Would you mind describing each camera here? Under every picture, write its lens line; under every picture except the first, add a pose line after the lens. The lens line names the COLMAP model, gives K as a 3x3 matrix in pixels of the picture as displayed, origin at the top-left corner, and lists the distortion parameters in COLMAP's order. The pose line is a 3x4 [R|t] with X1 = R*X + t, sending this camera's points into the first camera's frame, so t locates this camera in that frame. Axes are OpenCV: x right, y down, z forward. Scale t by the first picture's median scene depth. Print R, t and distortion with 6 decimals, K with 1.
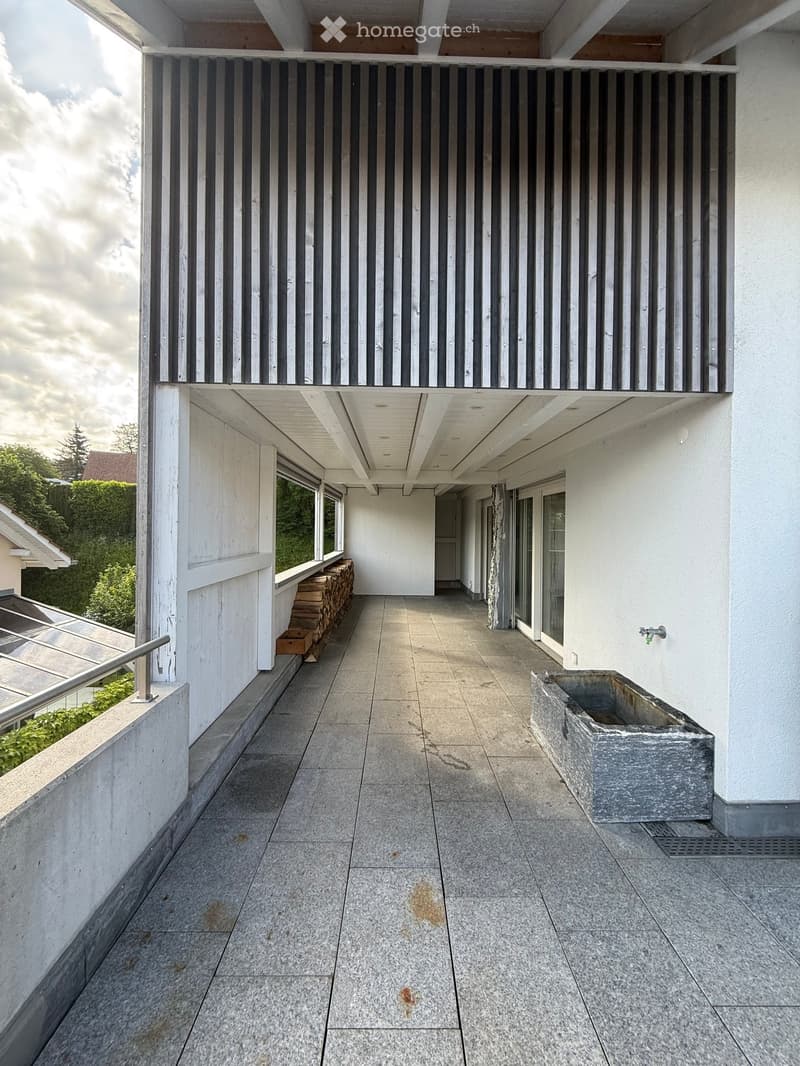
lens RADIAL K [[424.3, 0, 398.9], [0, 424.3, 530.2], [0, 0, 1]] dist [0.000093, -0.000390]
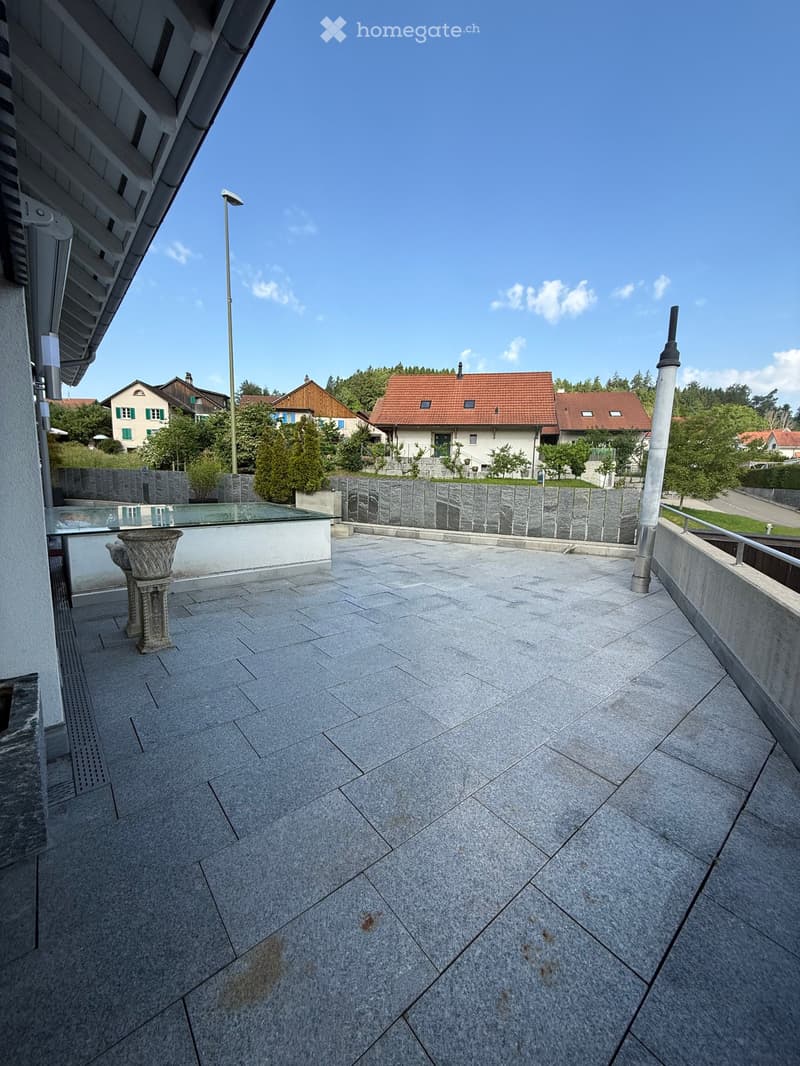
lens RADIAL K [[424.3, 0, 395.9], [0, 424.3, 529.7], [0, 0, 1]] dist [0.000093, -0.000390]
pose [[-0.633281, -0.140585, 0.761046, -0.663508], [-0.031776, 0.987257, 0.155931, 0.010037], [-0.773269, 0.074565, -0.629678, 1.520972]]
